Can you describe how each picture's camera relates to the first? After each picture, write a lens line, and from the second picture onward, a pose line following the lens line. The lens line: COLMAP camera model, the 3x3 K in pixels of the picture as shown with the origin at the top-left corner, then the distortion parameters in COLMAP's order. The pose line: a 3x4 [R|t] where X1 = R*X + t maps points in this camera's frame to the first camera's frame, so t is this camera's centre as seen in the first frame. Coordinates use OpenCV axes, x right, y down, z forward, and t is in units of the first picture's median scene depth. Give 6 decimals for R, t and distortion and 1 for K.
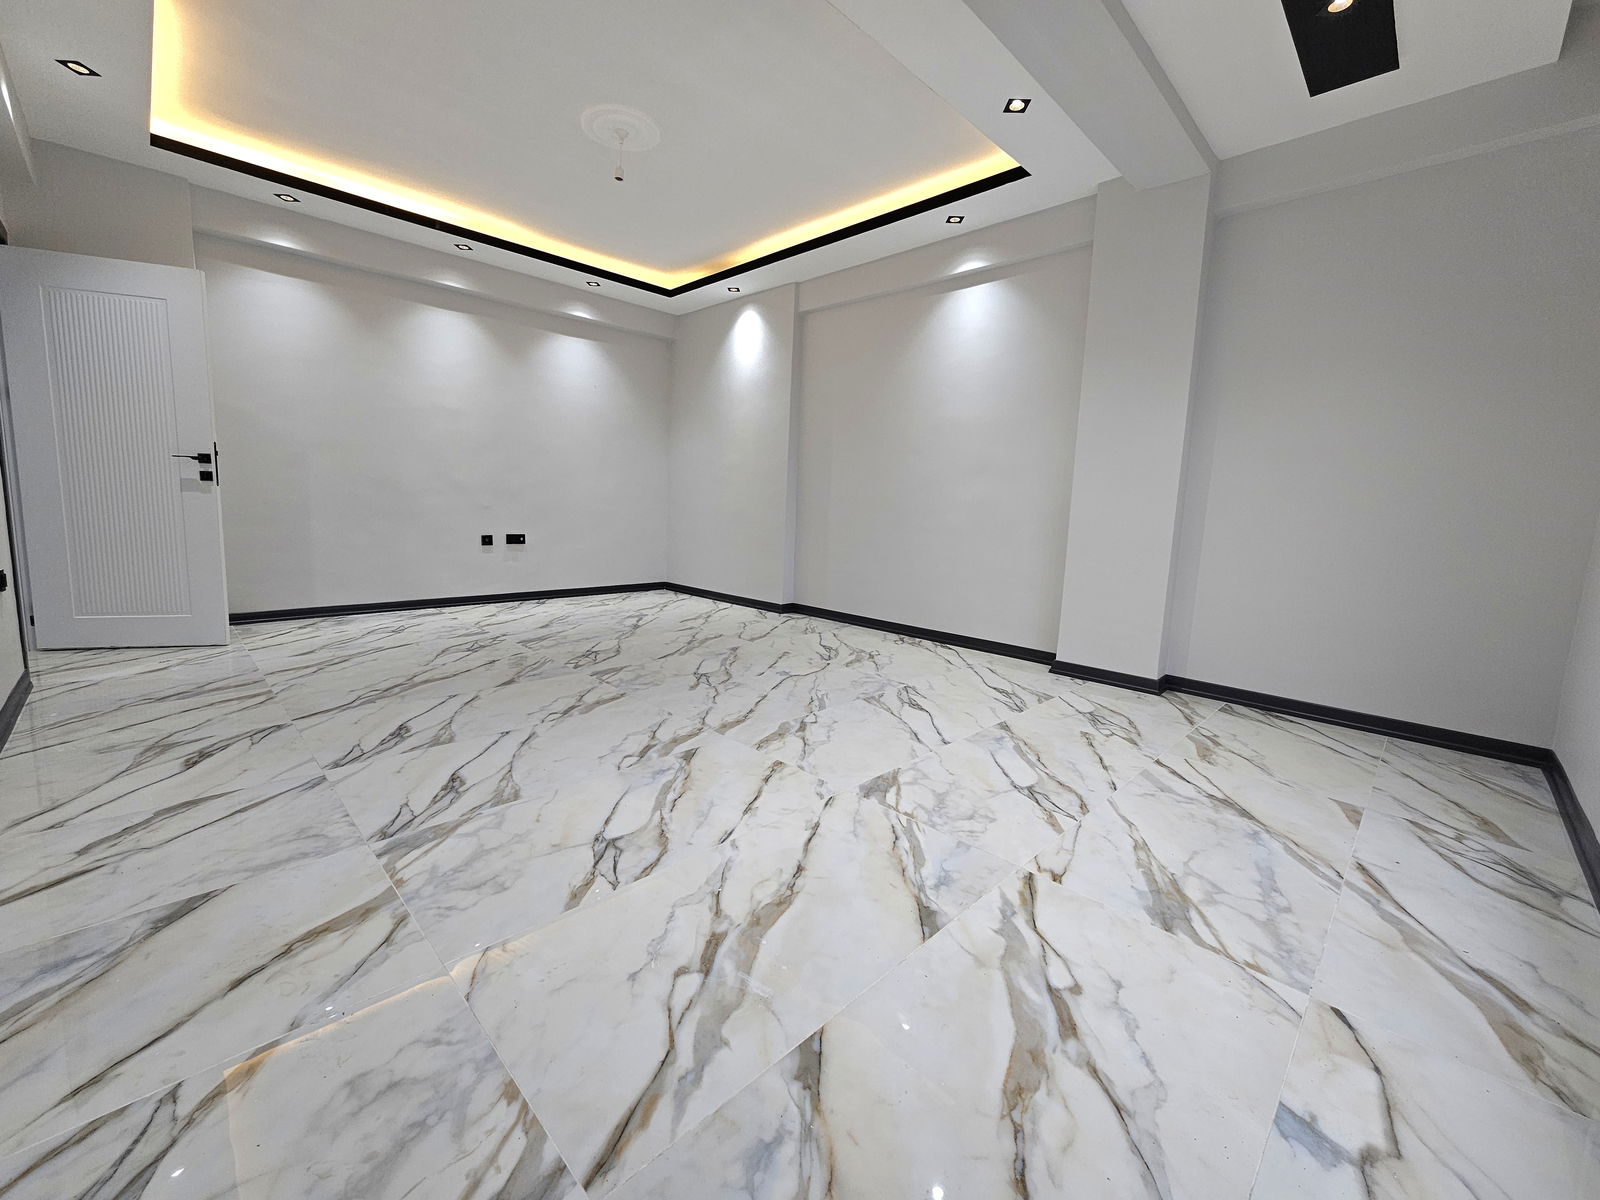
lens RADIAL K [[654.4, 0, 789.0], [0, 654.4, 592.1], [0, 0, 1]] dist [-0.000974, 0.000301]
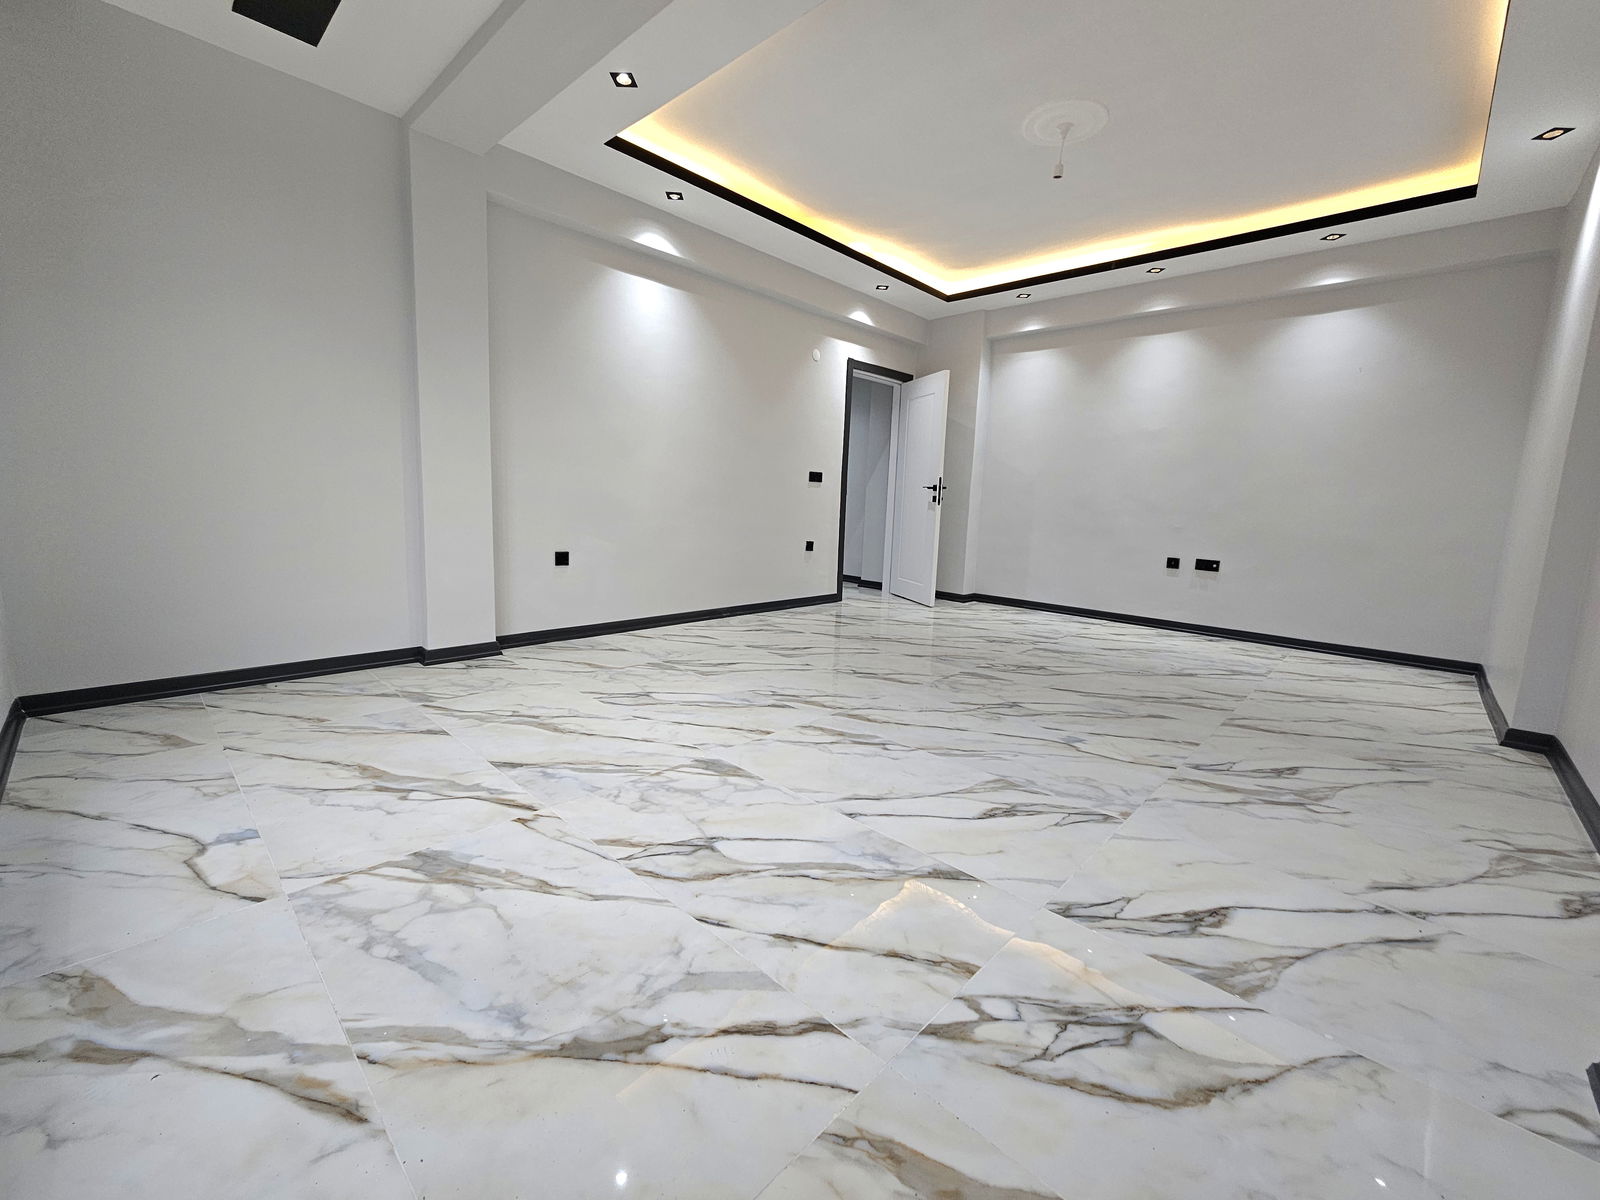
lens RADIAL K [[654.4, 0, 799.3], [0, 654.4, 587.1], [0, 0, 1]] dist [-0.000974, 0.000301]
pose [[0.027061, 0.099522, -0.994667, 1.428501], [-0.174454, 0.980232, 0.093332, -0.119708], [0.984293, 0.170998, 0.043888, 1.310865]]
